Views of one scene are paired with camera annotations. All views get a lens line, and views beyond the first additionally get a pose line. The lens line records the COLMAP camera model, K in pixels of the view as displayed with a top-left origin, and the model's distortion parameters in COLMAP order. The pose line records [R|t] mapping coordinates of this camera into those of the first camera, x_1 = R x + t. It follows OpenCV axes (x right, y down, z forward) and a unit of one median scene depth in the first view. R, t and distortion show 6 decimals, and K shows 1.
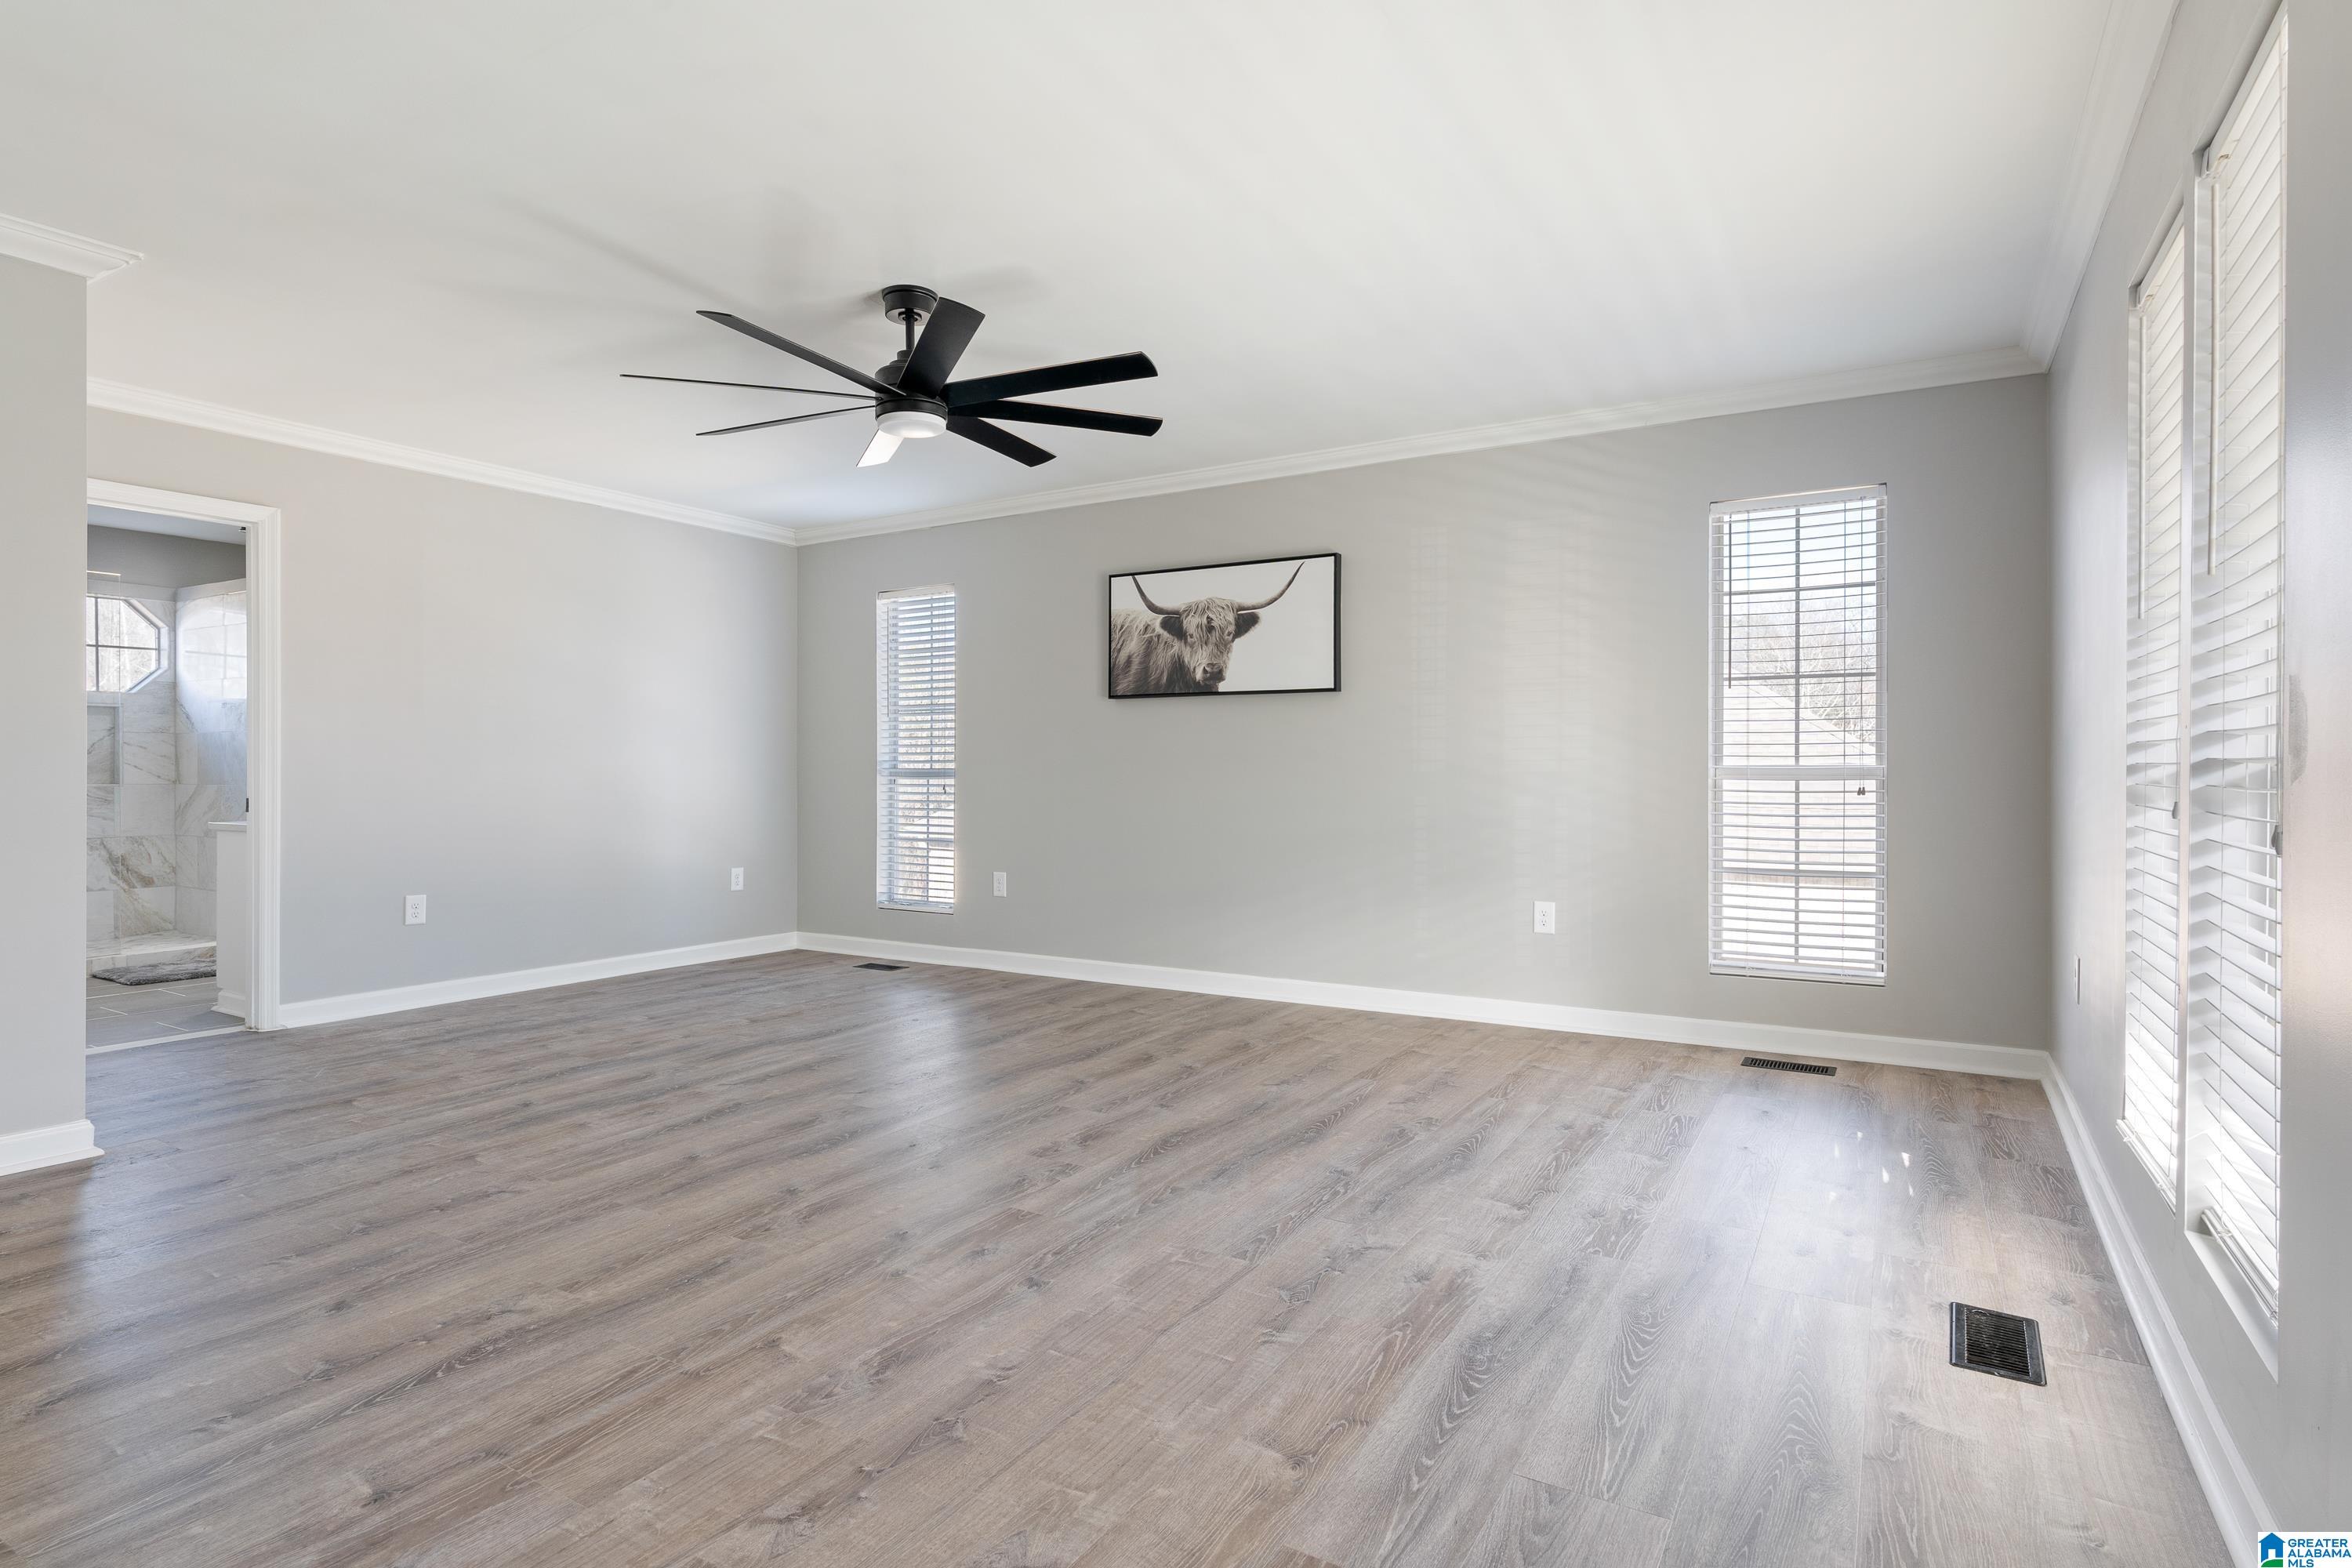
lens RADIAL K [[1218.3, 0, 1182.5], [0, 1218.3, 777.3], [0, 0, 1]] dist [-0.001677, 0.000080]
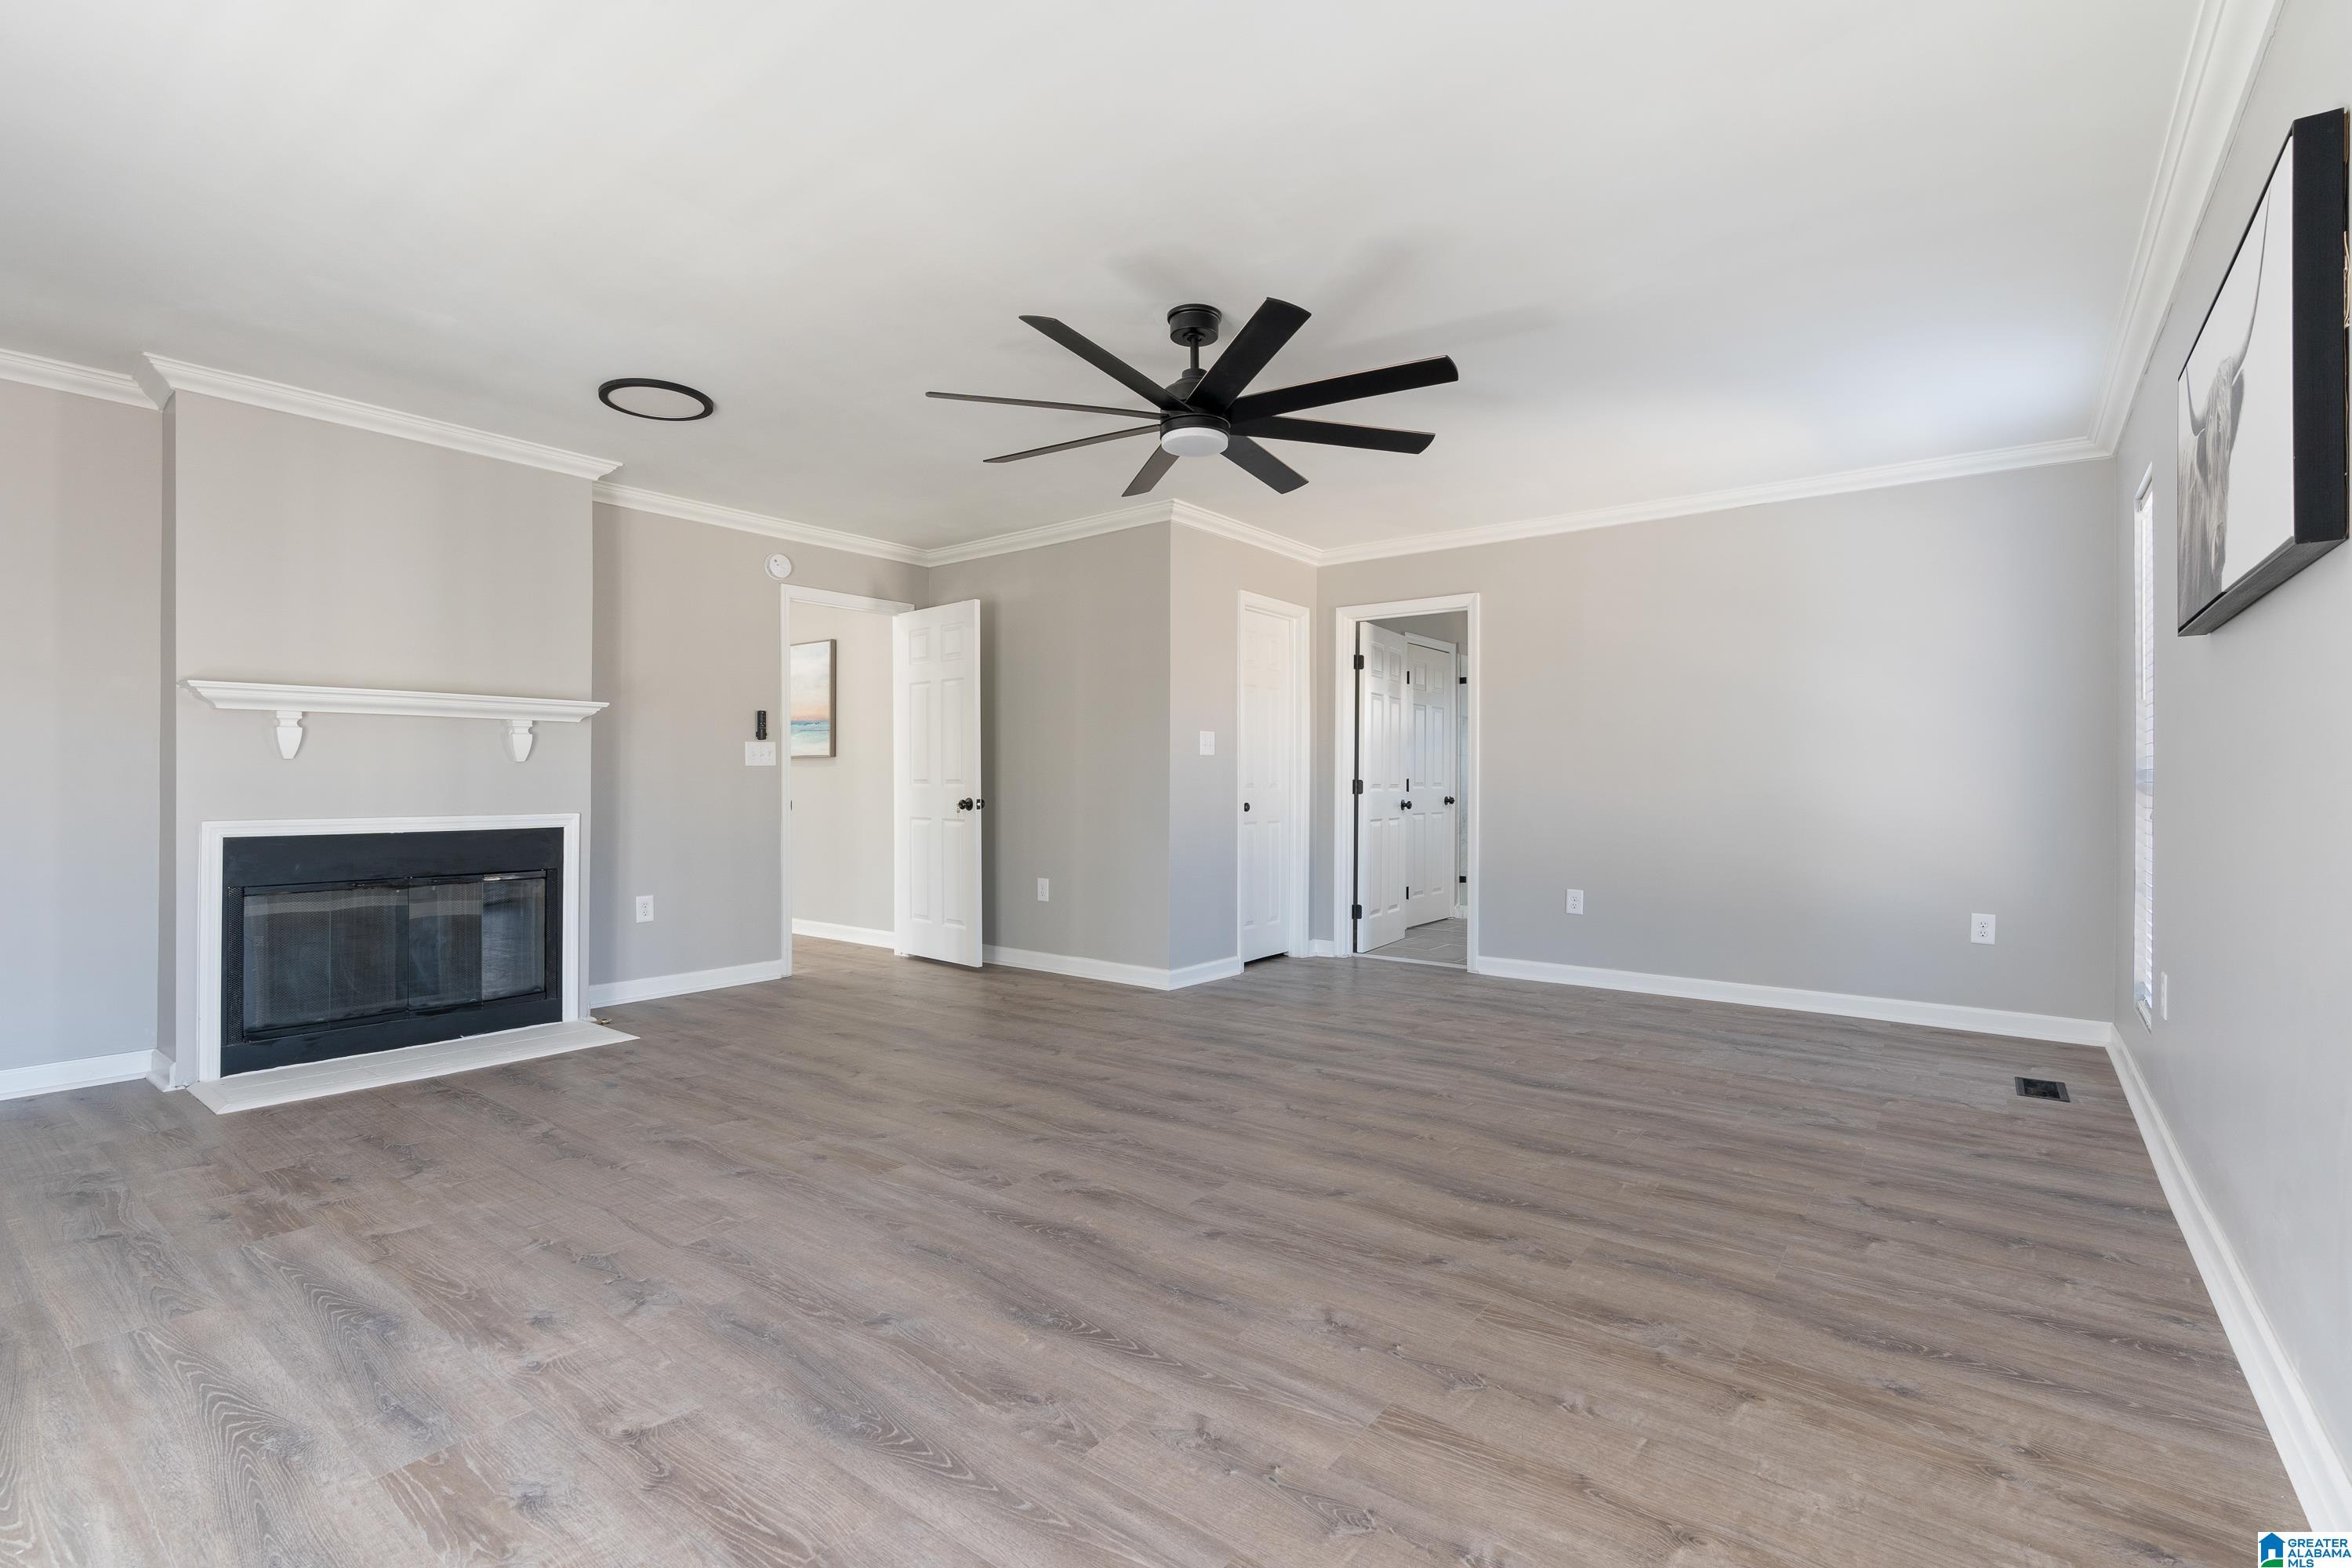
lens RADIAL K [[1089.3, 0, 1176.0], [0, 1089.3, 784.0], [0, 0, 1]] dist [-0.000497, -0.000096]
pose [[-0.133998, -0.001862, -0.990980, 0.829420], [-0.006385, 0.999979, -0.001015, -0.001612], [0.990961, 0.006191, -0.134007, 1.379078]]
